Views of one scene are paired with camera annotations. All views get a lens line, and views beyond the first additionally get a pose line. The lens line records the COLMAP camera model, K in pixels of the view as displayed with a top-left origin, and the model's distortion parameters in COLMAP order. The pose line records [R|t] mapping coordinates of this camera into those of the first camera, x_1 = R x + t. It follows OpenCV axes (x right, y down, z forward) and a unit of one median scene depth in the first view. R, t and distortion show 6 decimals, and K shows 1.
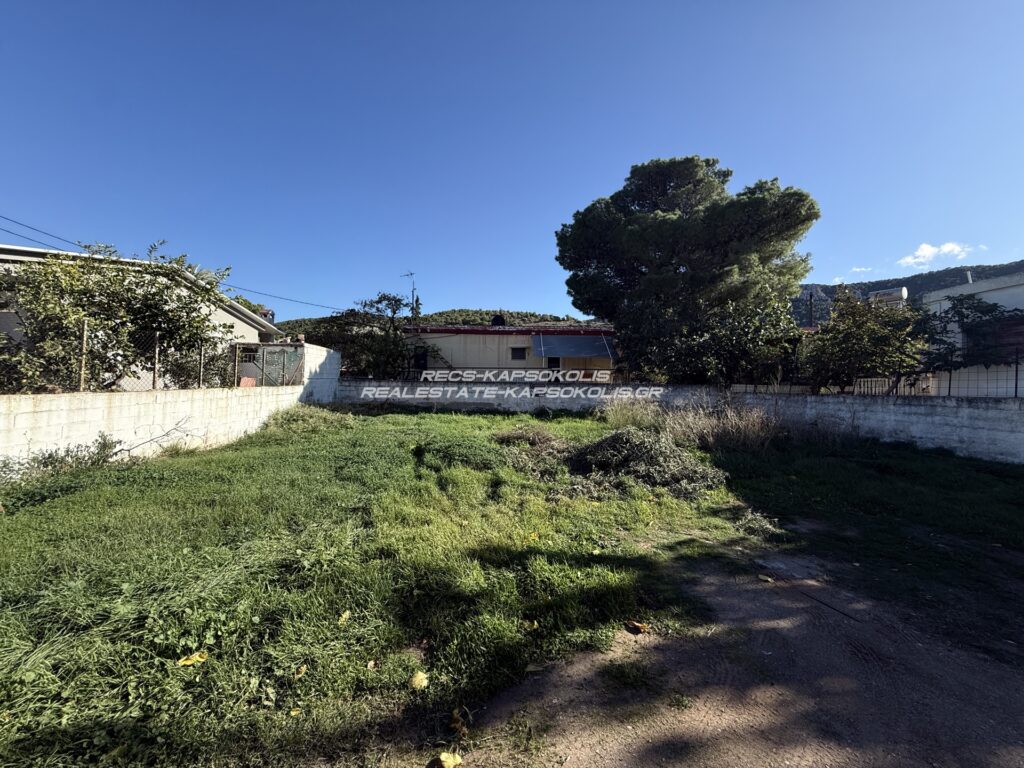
lens RADIAL K [[408.1, 0, 512.0], [0, 408.1, 384.0], [0, 0, 1]] dist [-0.000295, 0.000082]
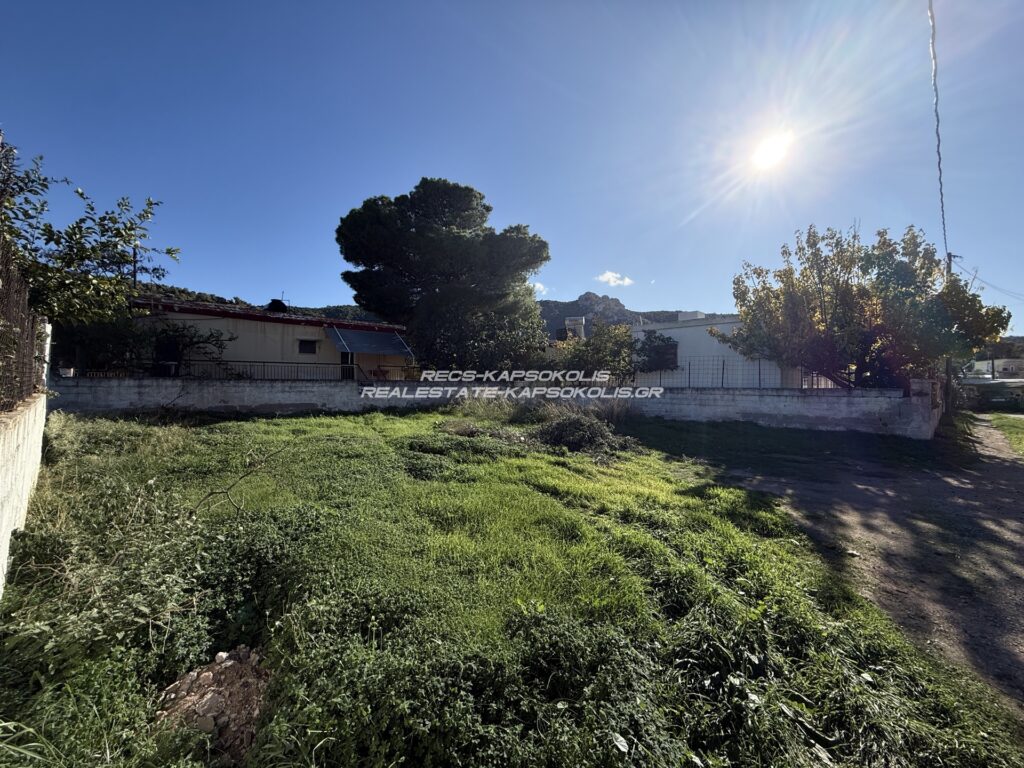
lens RADIAL K [[404.2, 0, 512.0], [0, 404.2, 384.0], [0, 0, 1]] dist [0.000160, -0.000011]
pose [[0.729937, -0.012137, 0.683406, -0.274759], [0.003566, 0.999896, 0.013948, -0.005064], [-0.683505, -0.007744, 0.729905, 0.062246]]
